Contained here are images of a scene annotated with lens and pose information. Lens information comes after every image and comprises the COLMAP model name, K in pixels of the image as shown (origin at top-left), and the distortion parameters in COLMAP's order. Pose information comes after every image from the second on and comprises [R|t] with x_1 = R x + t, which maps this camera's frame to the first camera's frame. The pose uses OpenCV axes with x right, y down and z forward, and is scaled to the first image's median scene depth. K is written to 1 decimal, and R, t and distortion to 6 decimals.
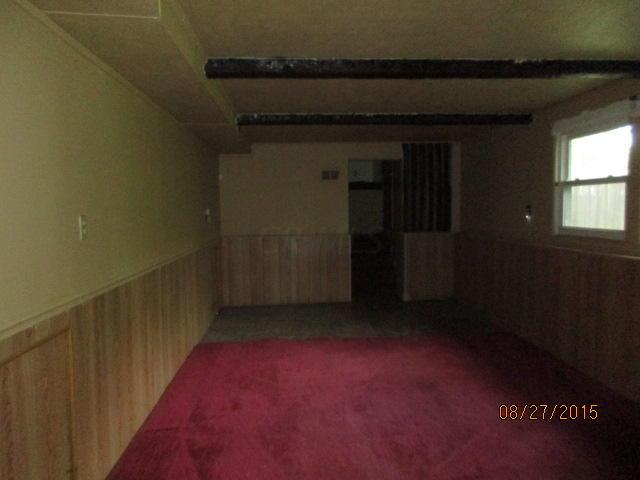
lens RADIAL K [[490.0, 0, 319.5], [0, 490.0, 241.5], [0, 0, 1]] dist [0.000570, 0.031696]
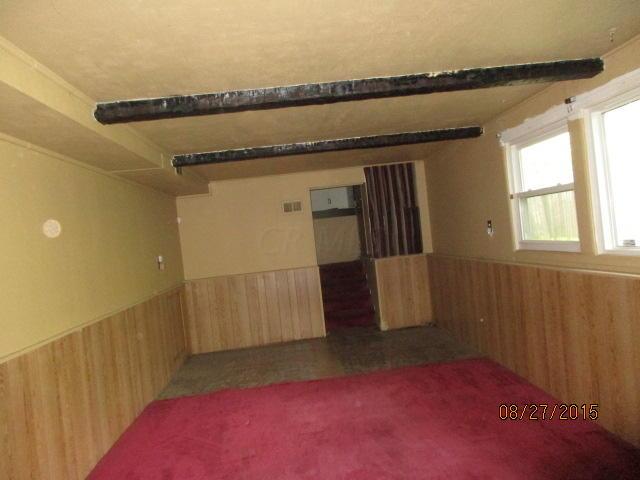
lens RADIAL K [[490.0, 0, 319.3], [0, 490.0, 239.5], [0, 0, 1]] dist [0.000570, 0.031696]
pose [[0.995401, -0.095428, -0.008419, 0.106677], [0.094775, 0.993768, -0.058669, -0.013502], [0.013966, 0.057602, 0.998242, 0.053340]]
